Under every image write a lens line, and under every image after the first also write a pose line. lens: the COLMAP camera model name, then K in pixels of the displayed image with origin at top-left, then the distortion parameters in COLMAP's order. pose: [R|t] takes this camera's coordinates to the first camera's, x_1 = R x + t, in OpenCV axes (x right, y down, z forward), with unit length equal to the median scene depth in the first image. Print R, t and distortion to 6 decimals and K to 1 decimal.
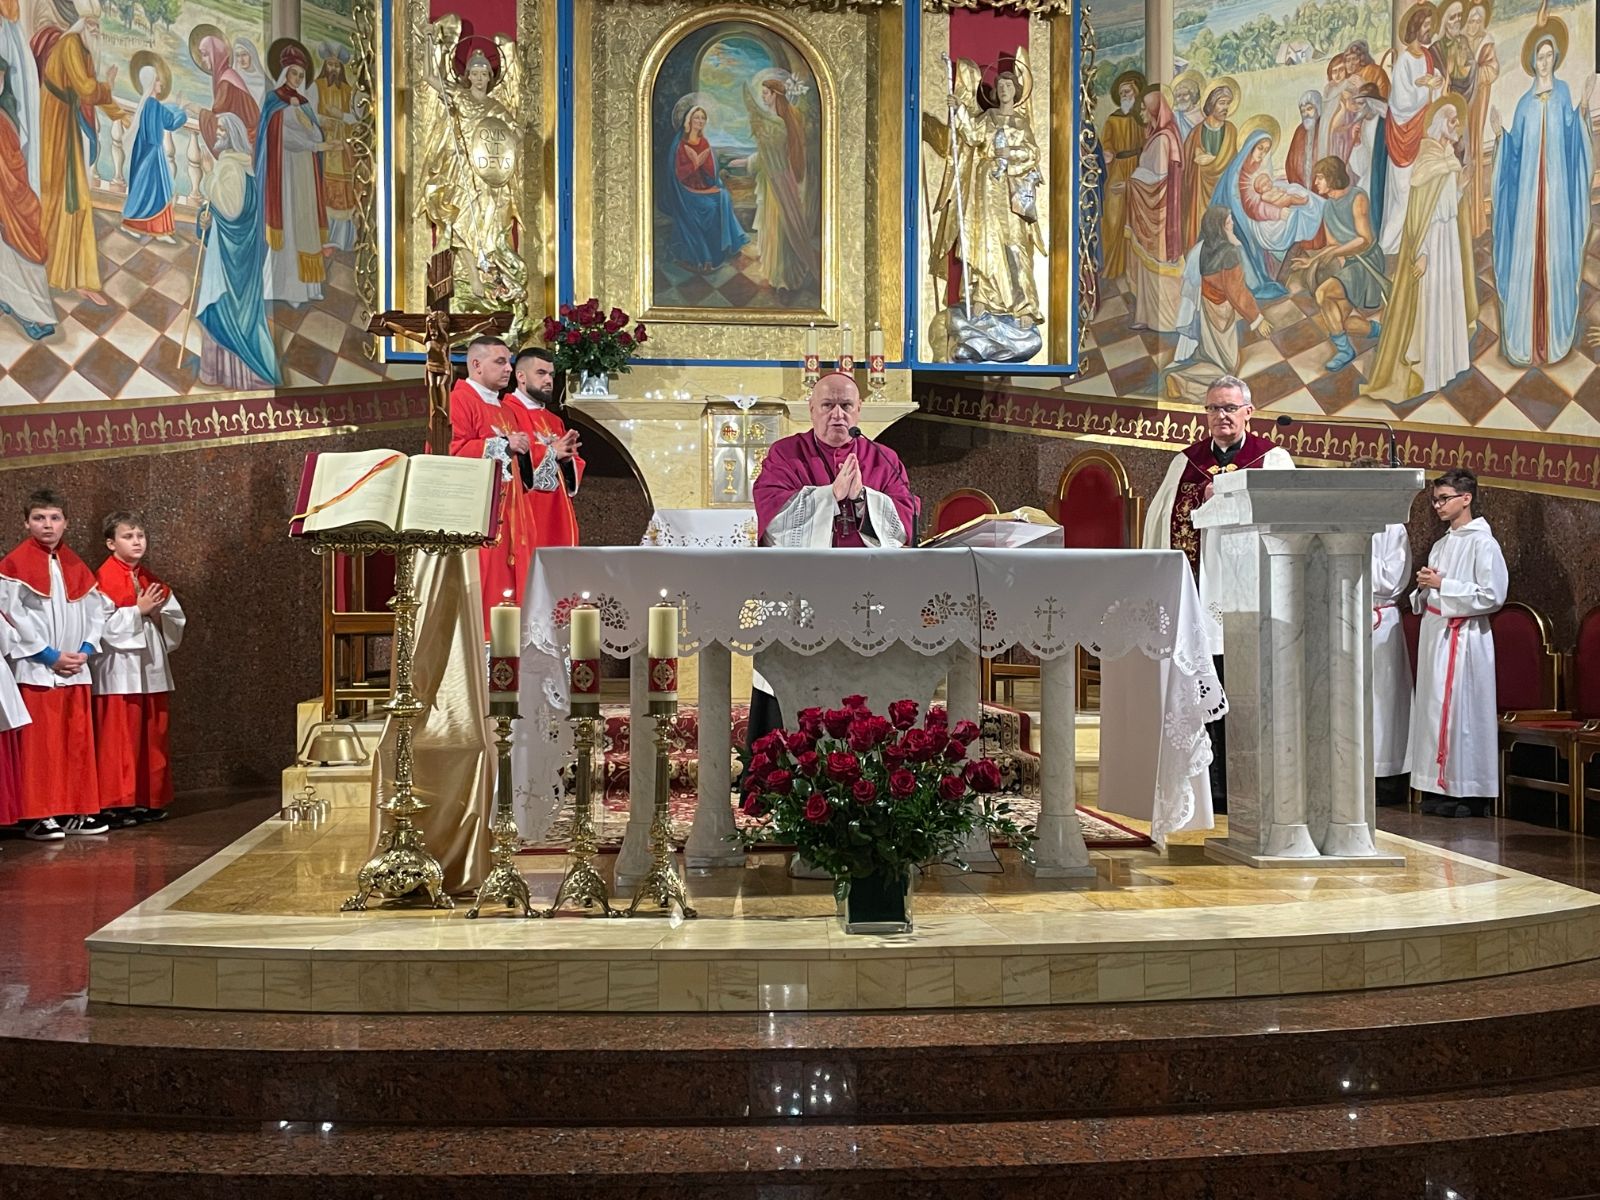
lens RADIAL K [[1629.0, 0, 800.8], [0, 1629.0, 597.6], [0, 0, 1]] dist [0.017826, 0.000000]
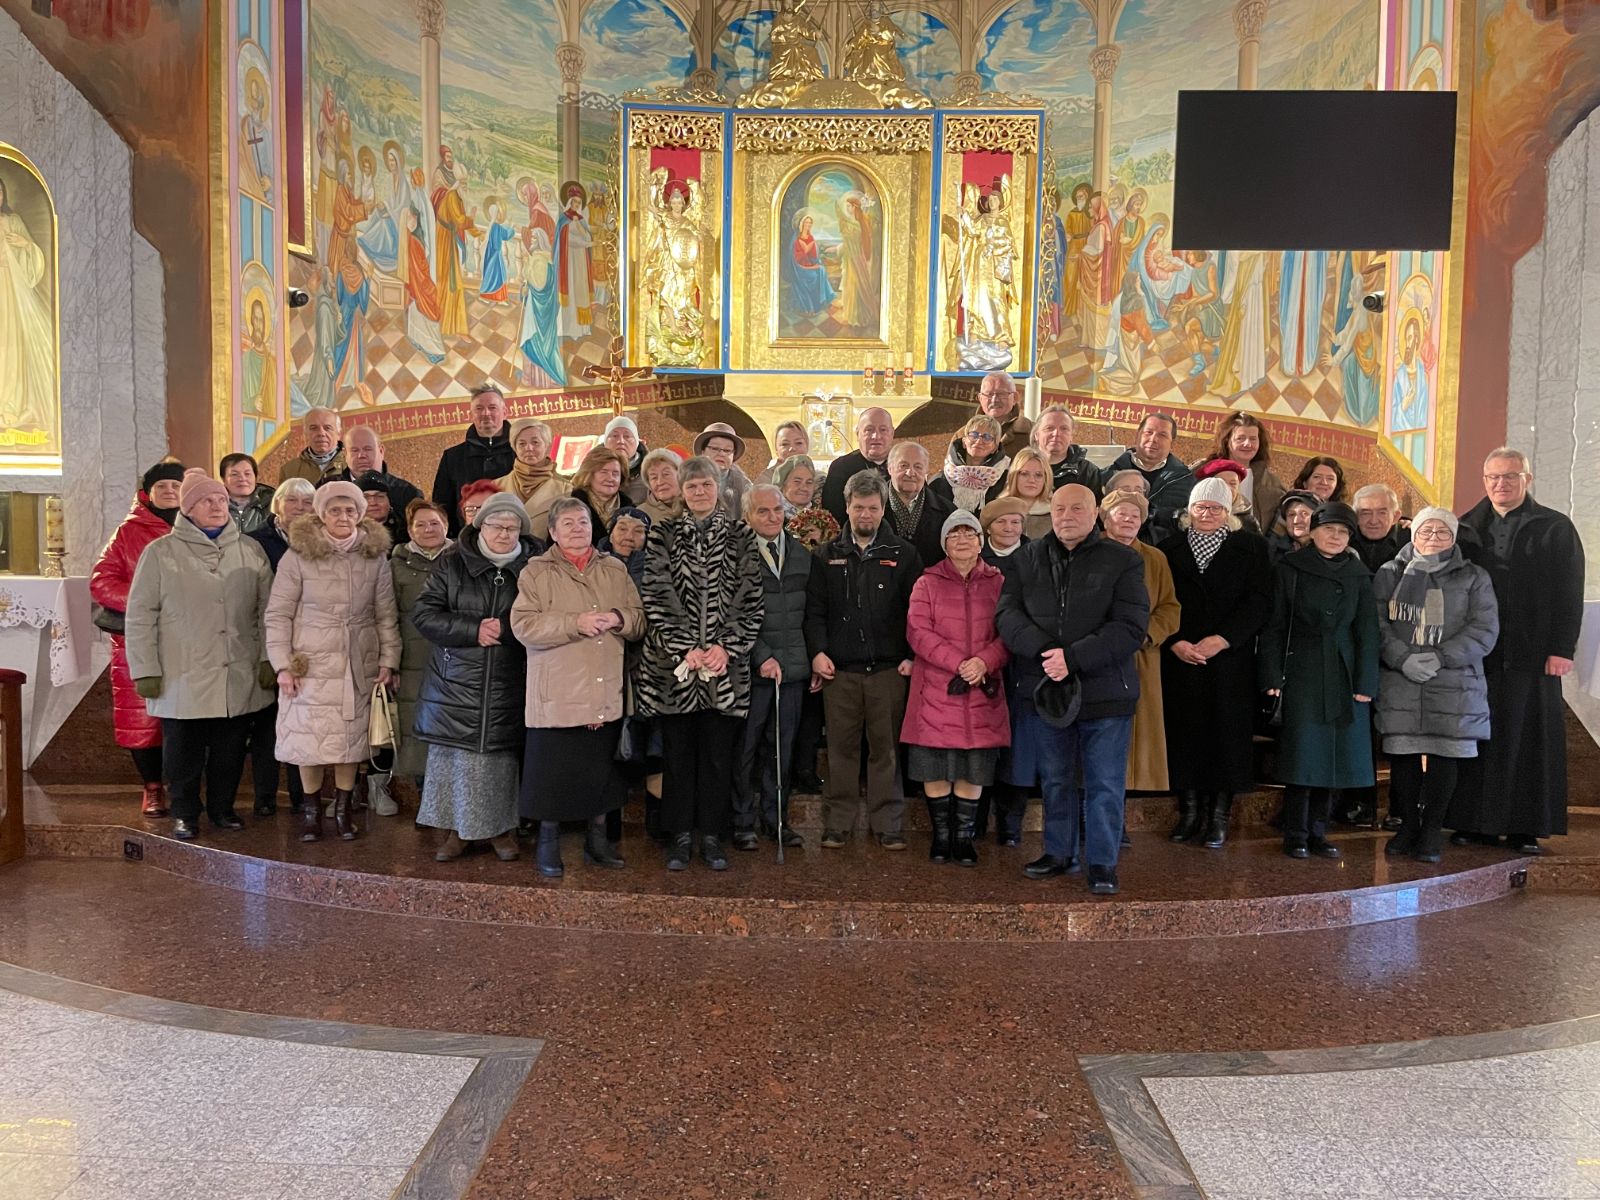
lens RADIAL K [[1258.4, 0, 800.5], [0, 1258.4, 601.6], [0, 0, 1]] dist [-0.016919, 0.002366]
pose [[0.987883, 0.023676, -0.153382, 0.135772], [-0.013461, 0.997642, 0.067294, 0.004689], [0.154614, -0.064414, 0.985873, -0.287863]]
